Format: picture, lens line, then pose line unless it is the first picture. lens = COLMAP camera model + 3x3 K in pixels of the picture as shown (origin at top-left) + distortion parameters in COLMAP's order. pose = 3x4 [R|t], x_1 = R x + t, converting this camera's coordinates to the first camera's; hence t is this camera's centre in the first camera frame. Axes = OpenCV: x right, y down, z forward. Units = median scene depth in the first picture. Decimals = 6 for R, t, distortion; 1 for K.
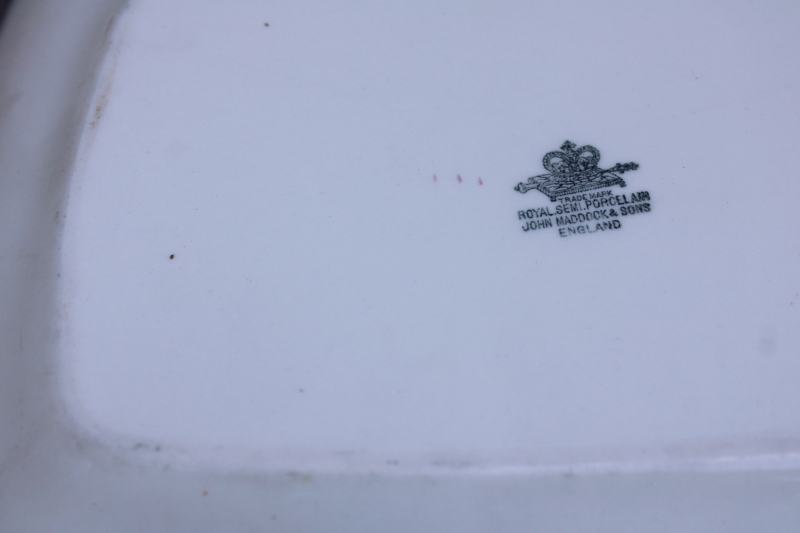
lens RADIAL K [[1178.2, 0, 399.1], [0, 1178.2, 266.3], [0, 0, 1]] dist [-0.028239, 0.000000]
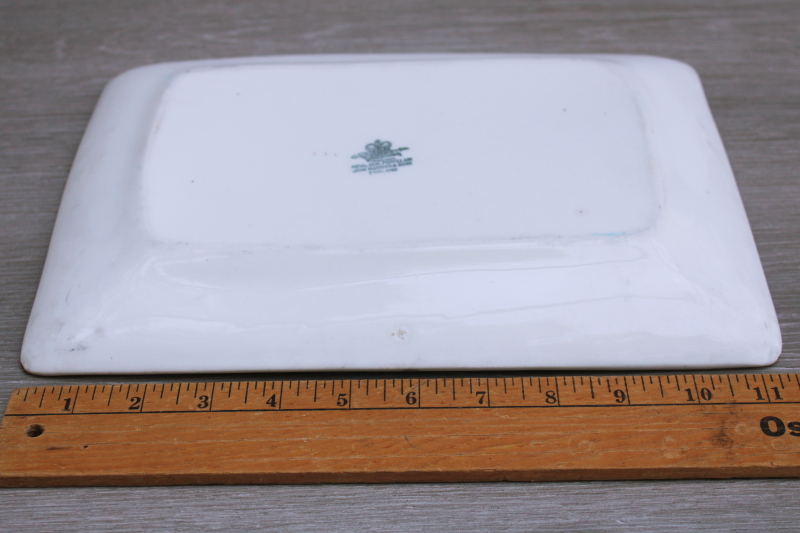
lens RADIAL K [[1178.2, 0, 400.6], [0, 1178.2, 264.3], [0, 0, 1]] dist [-0.028239, 0.000000]
pose [[0.999644, 0.003527, 0.026461, 0.133985], [0.001548, 0.981907, -0.189359, 0.544824], [-0.026650, 0.189332, 0.981551, -1.107938]]
